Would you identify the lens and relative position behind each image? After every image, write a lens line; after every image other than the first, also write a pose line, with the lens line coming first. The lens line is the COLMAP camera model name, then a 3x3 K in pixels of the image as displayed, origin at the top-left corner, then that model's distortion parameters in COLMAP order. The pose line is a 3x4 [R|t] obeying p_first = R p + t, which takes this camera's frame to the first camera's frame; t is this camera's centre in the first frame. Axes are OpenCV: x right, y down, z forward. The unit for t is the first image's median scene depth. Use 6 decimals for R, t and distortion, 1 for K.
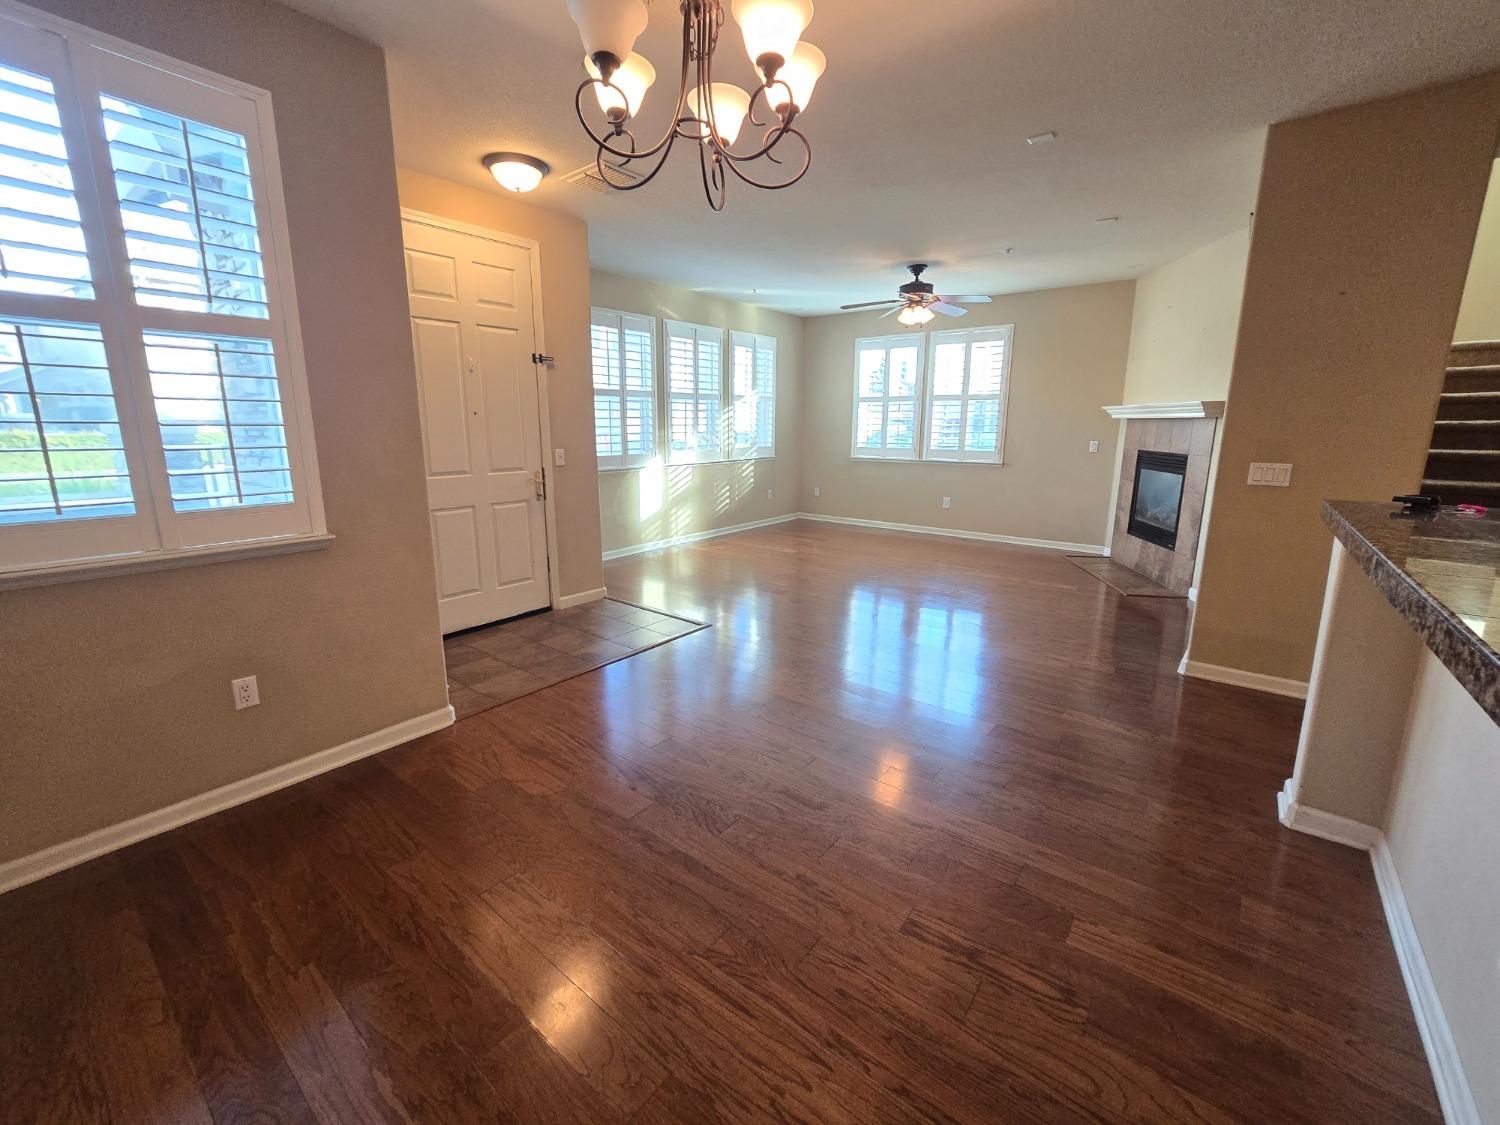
lens RADIAL K [[613.0, 0, 741.9], [0, 613.0, 548.5], [0, 0, 1]] dist [-0.001089, -0.001656]
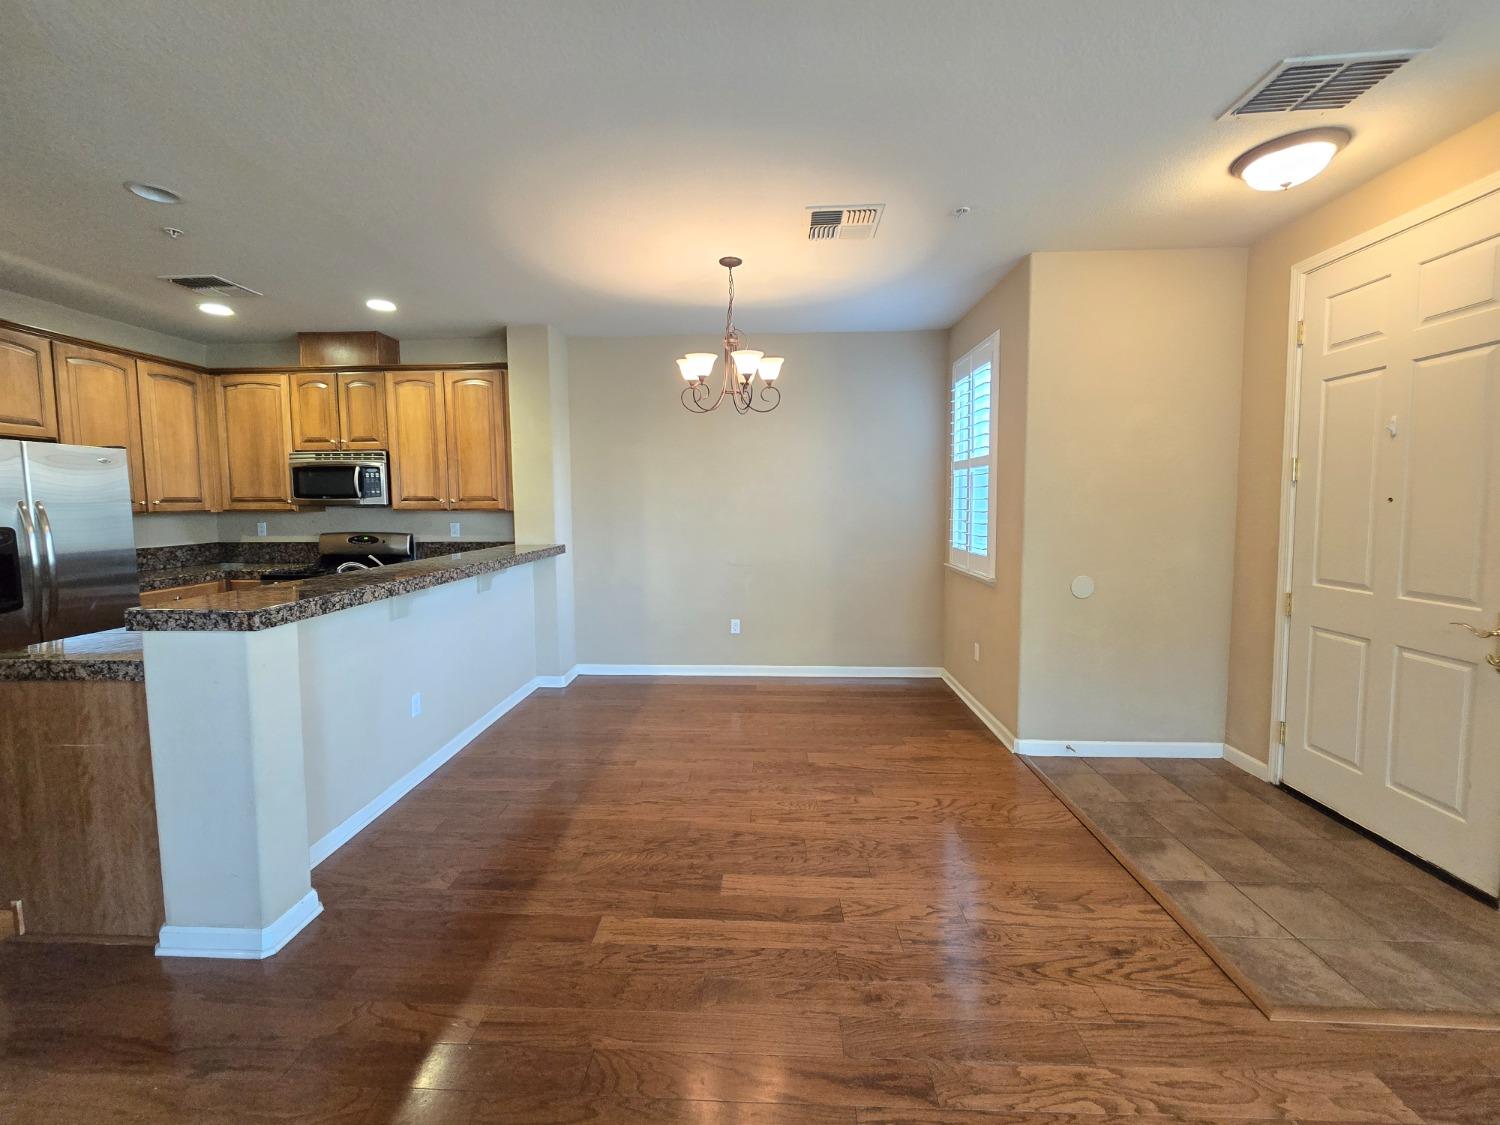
lens RADIAL K [[613.0, 0, 737.8], [0, 613.0, 546.2], [0, 0, 1]] dist [-0.001089, -0.001656]
pose [[-0.810074, 0.045677, -0.584546, 0.457839], [-0.113834, 0.965739, 0.233218, -0.229092], [0.575172, 0.255465, -0.777120, 1.043191]]
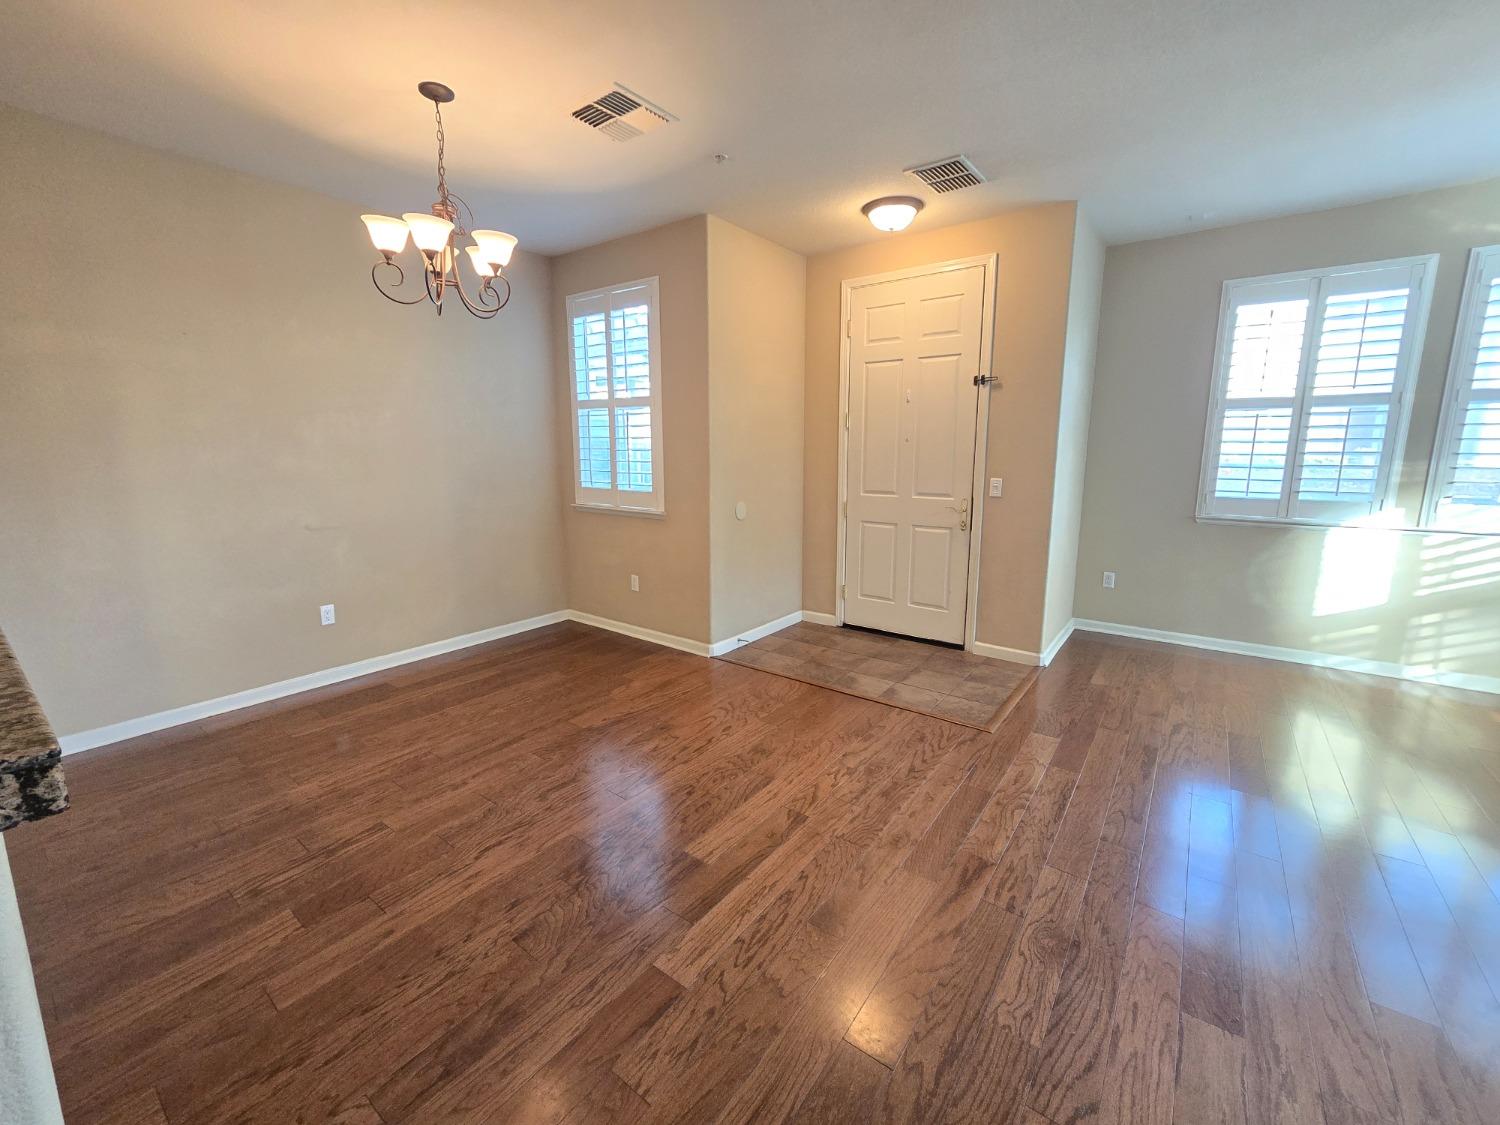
lens RADIAL K [[613.0, 0, 743.8], [0, 613.0, 546.9], [0, 0, 1]] dist [-0.001089, -0.001656]
pose [[0.029902, 0.161907, -0.986353, 0.616848], [-0.199927, 0.967822, 0.152805, -0.136111], [0.979354, 0.192630, 0.061309, 0.642025]]
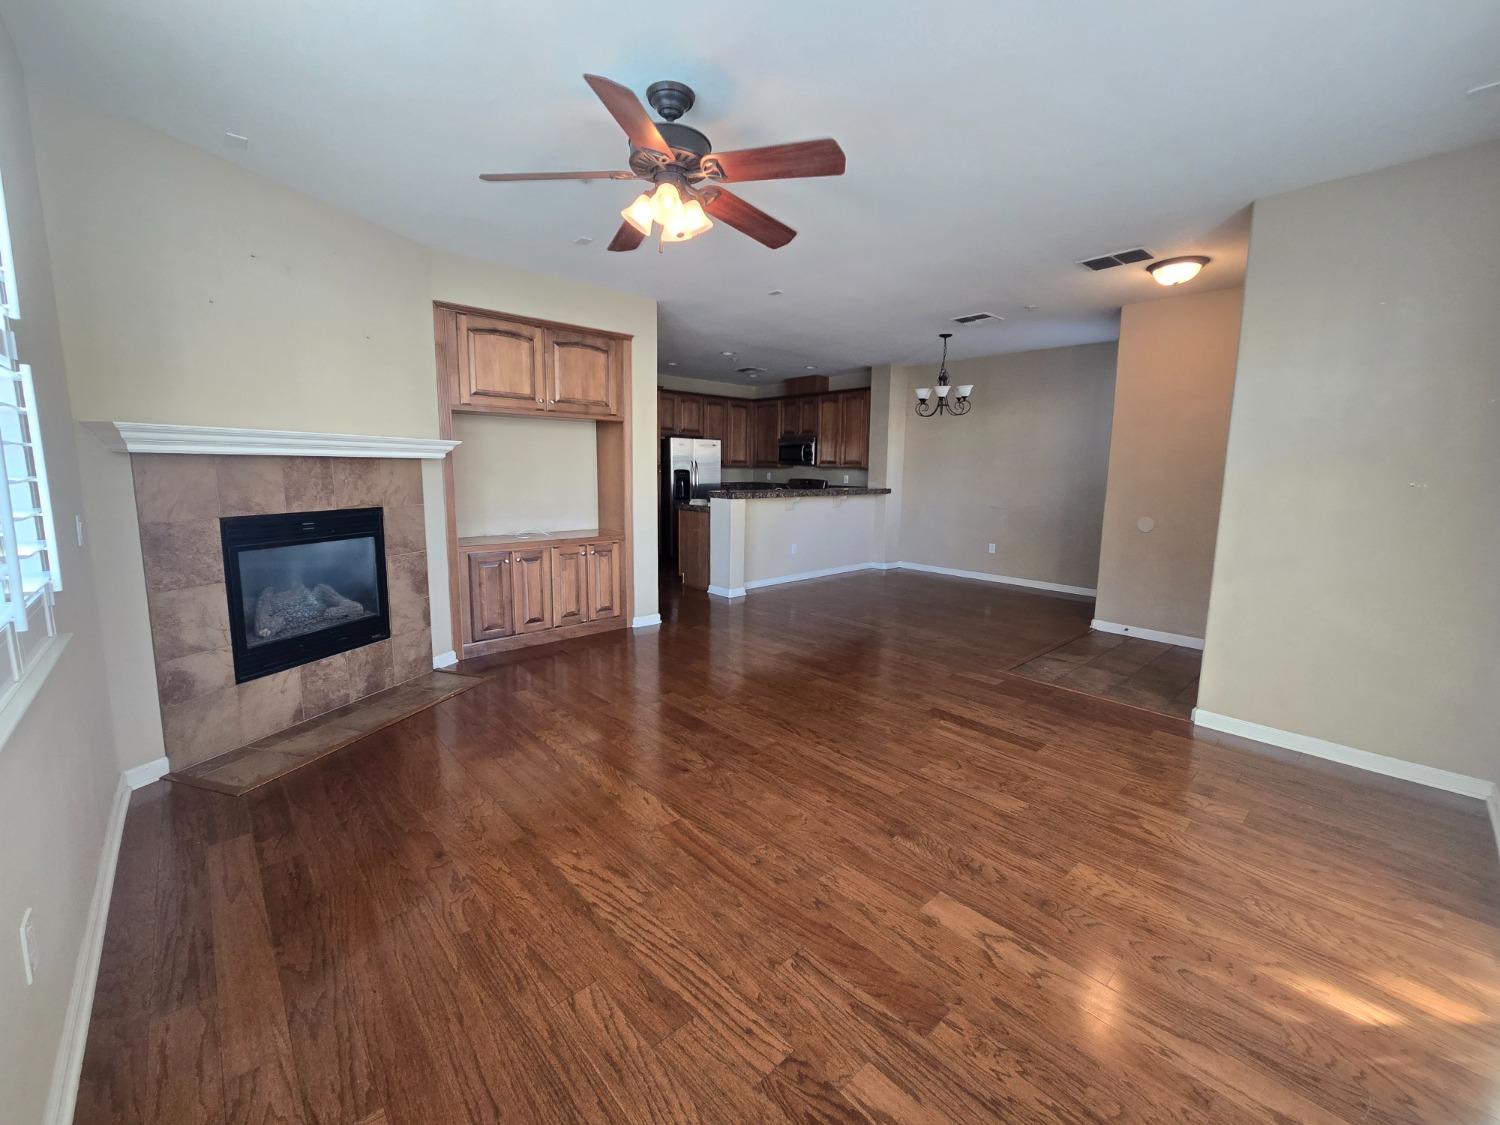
lens RADIAL K [[613.0, 0, 744.3], [0, 613.0, 550.0], [0, 0, 1]] dist [-0.001089, -0.001656]
pose [[-0.987388, -0.036432, 0.154072, 0.216521], [0.016614, 0.943947, 0.329678, -0.407821], [-0.157447, 0.328080, -0.931437, 1.966122]]
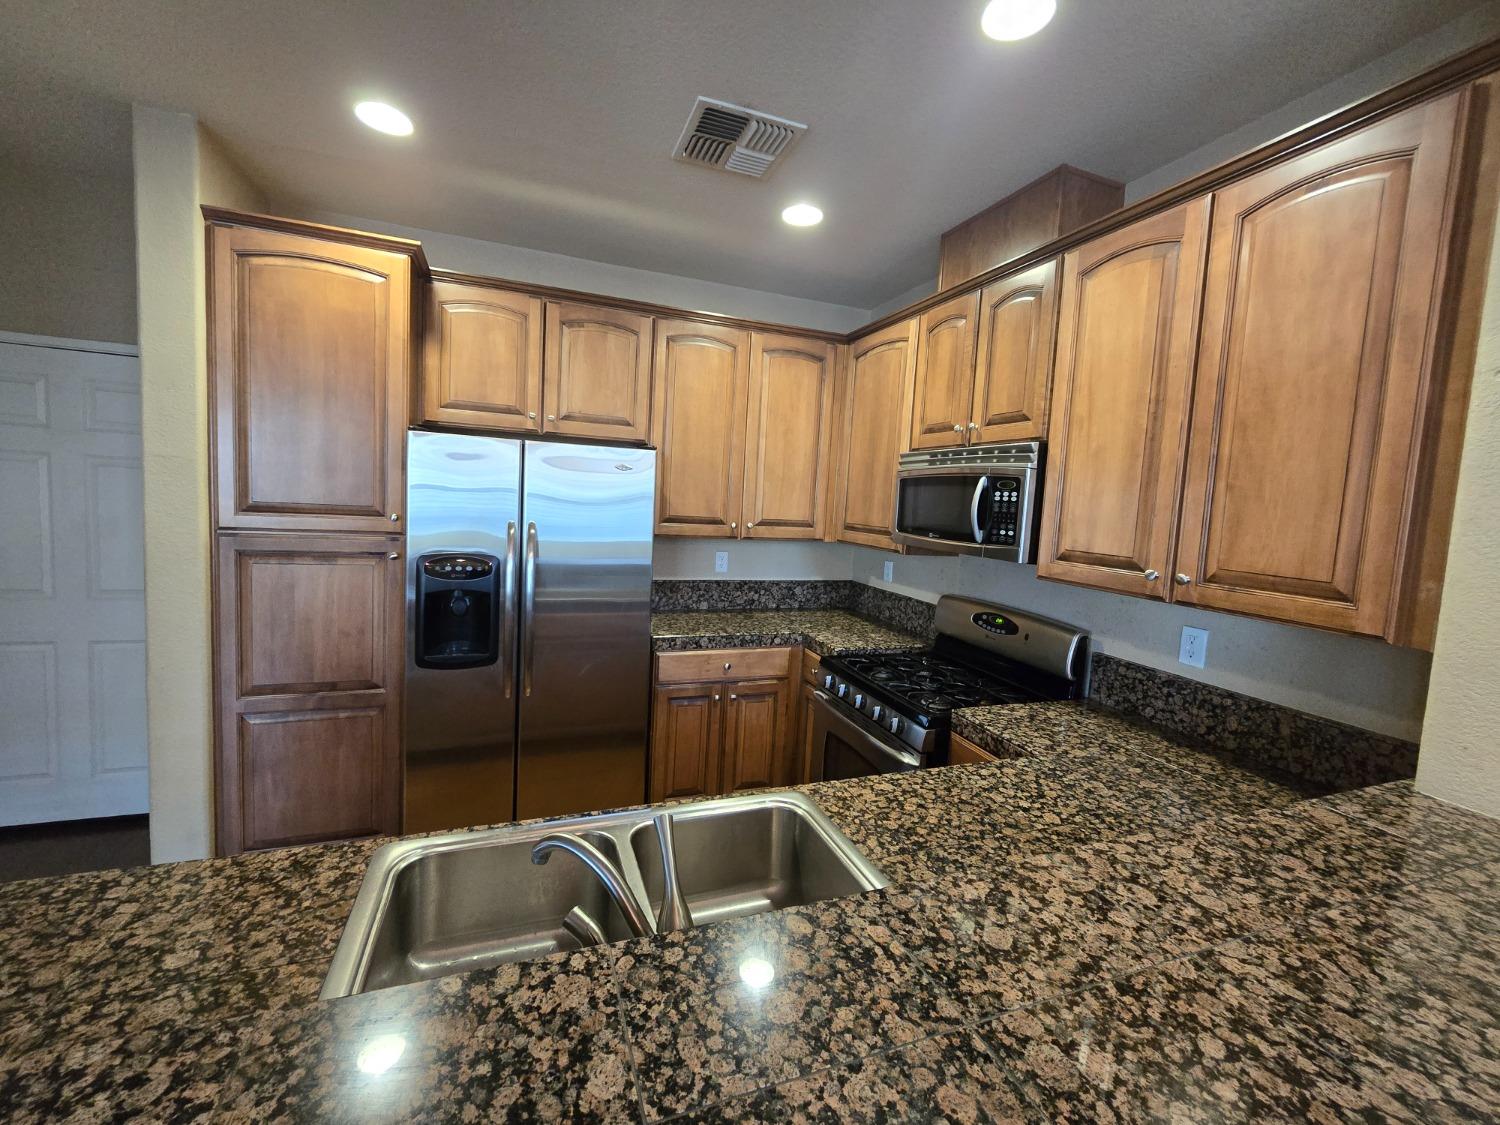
lens RADIAL K [[613.0, 0, 747.6], [0, 613.0, 551.6], [0, 0, 1]] dist [-0.001089, -0.001656]
pose [[-0.861365, -0.092869, 0.499425, 0.266645], [0.047987, 0.963875, 0.261998, -0.117084], [-0.505715, 0.249642, -0.825791, 0.301579]]
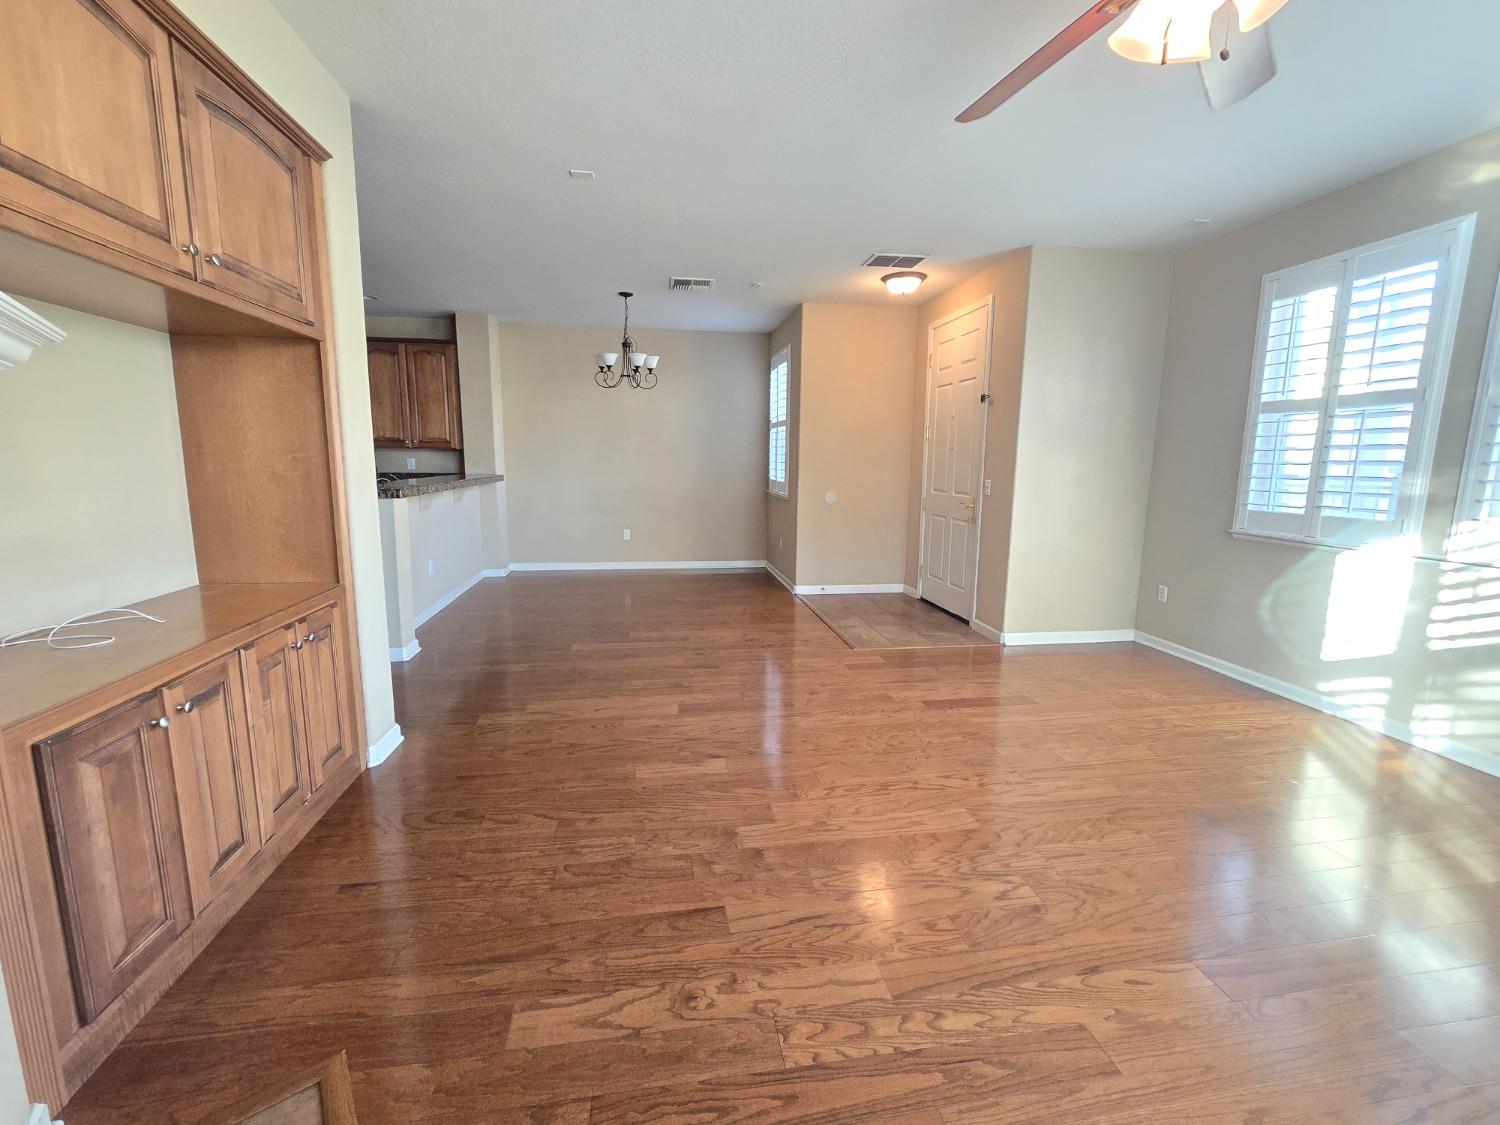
lens RADIAL K [[613.0, 0, 741.6], [0, 613.0, 549.9], [0, 0, 1]] dist [-0.001089, -0.001656]
pose [[-0.673854, 0.100186, -0.732041, 0.816920], [-0.161756, 0.946727, 0.278466, -0.288768], [0.720941, 0.306058, -0.621750, 1.466760]]
